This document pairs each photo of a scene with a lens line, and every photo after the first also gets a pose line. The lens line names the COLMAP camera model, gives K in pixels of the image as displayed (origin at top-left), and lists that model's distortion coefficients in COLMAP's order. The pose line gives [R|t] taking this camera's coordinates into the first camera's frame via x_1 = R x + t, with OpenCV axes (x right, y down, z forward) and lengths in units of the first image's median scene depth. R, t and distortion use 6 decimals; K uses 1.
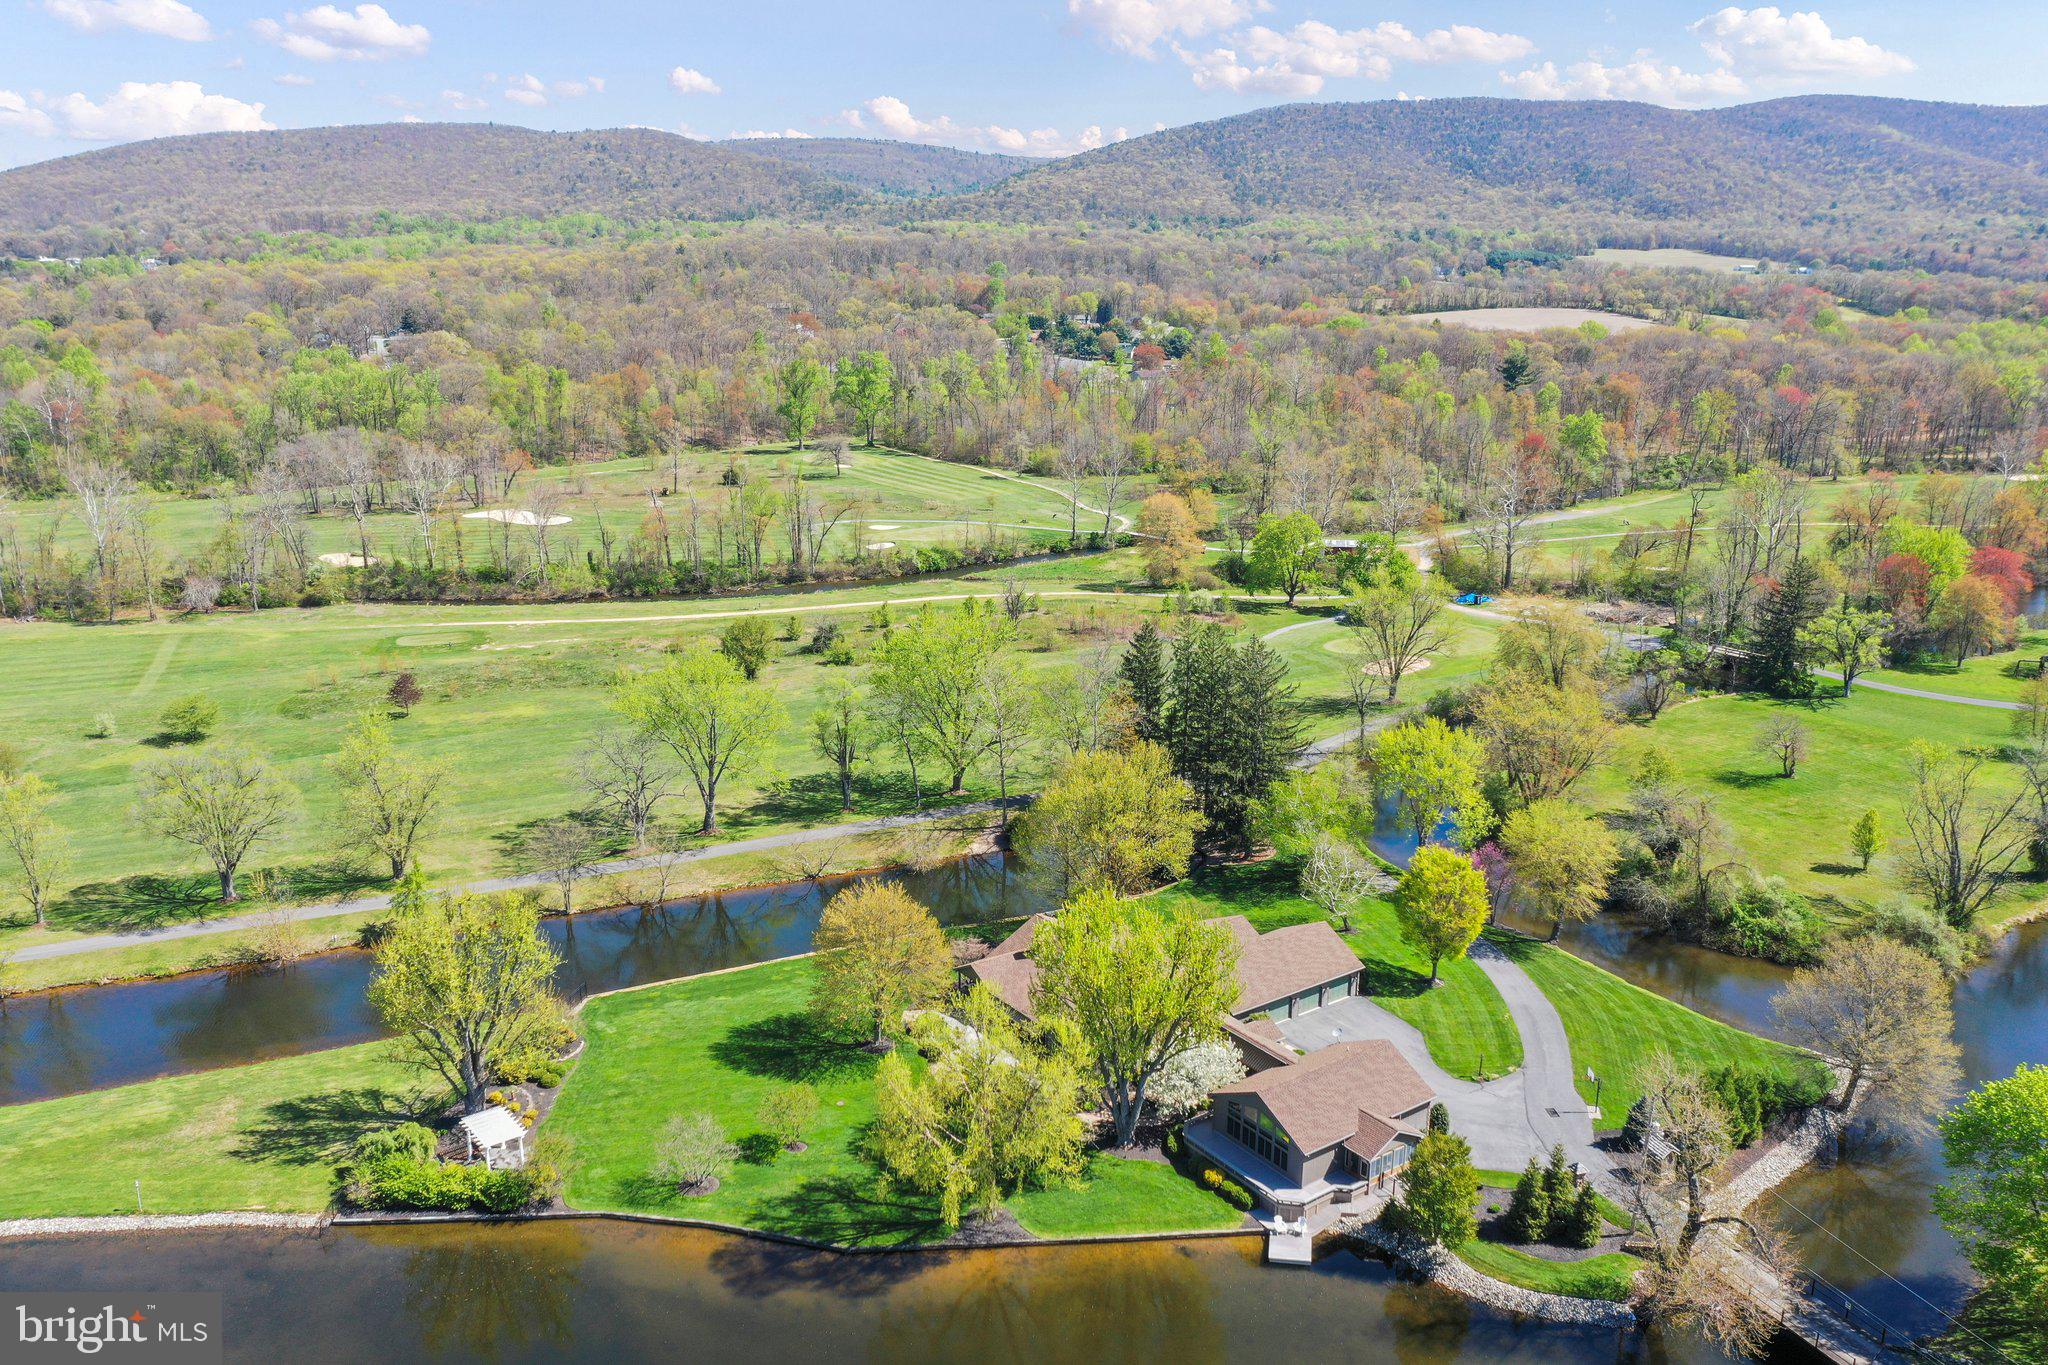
lens RADIAL K [[1624.1, 0, 1024.0], [0, 1624.1, 682.5], [0, 0, 1]] dist [-0.016625, 0.004195]
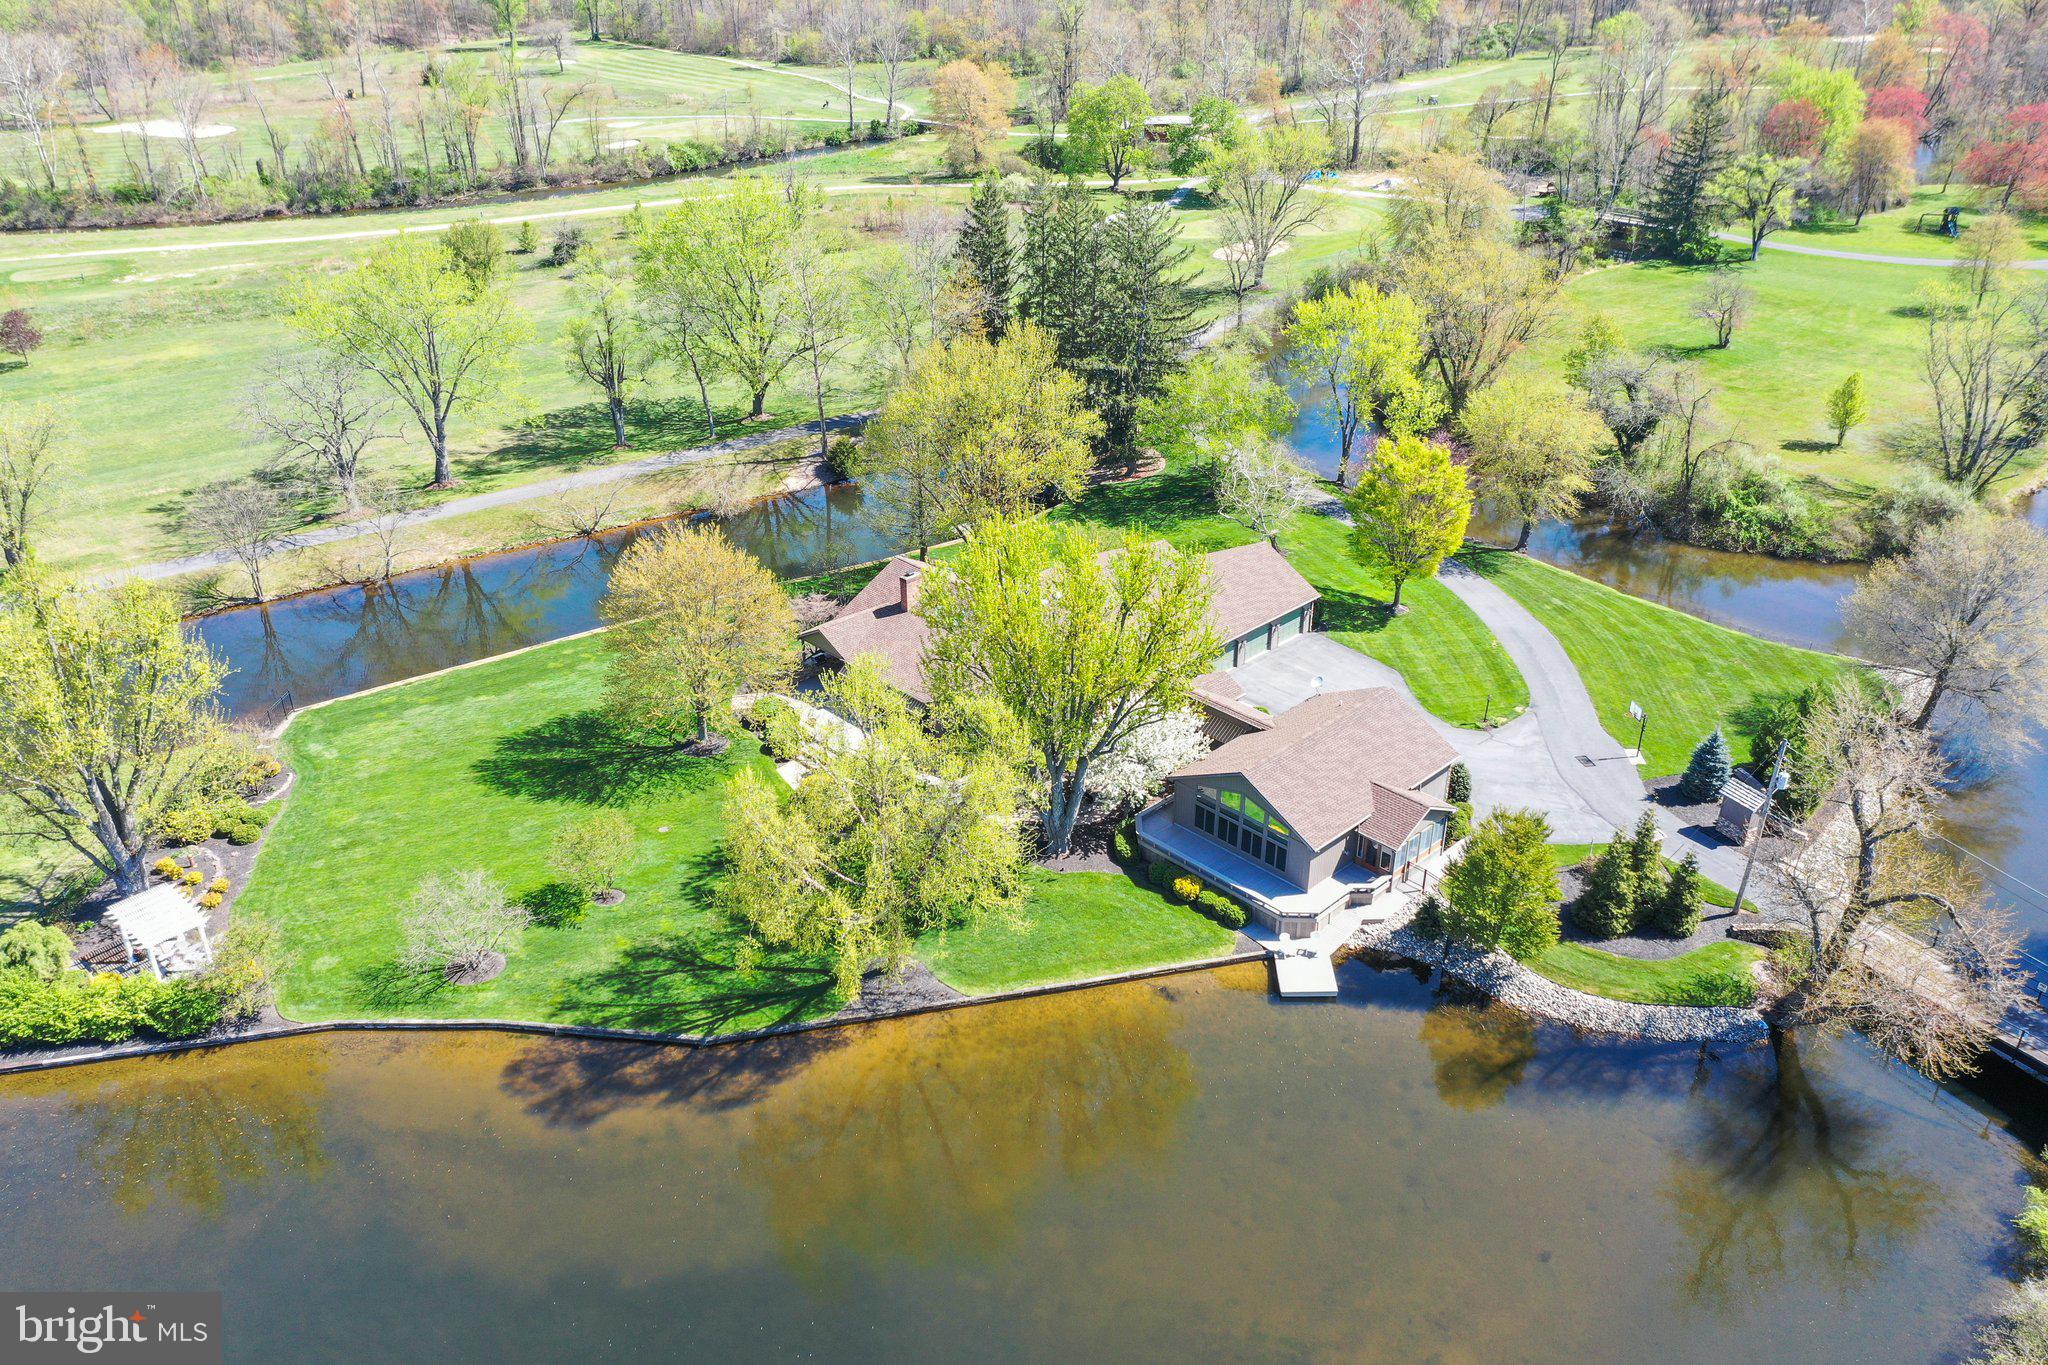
lens RADIAL K [[1624.1, 0, 1024.0], [0, 1624.1, 682.5], [0, 0, 1]] dist [-0.016625, 0.004195]
pose [[0.988115, -0.077910, 0.132507, -0.038090], [0.047827, 0.975073, 0.216669, 0.037657], [-0.146084, -0.207757, 0.967211, 0.242005]]
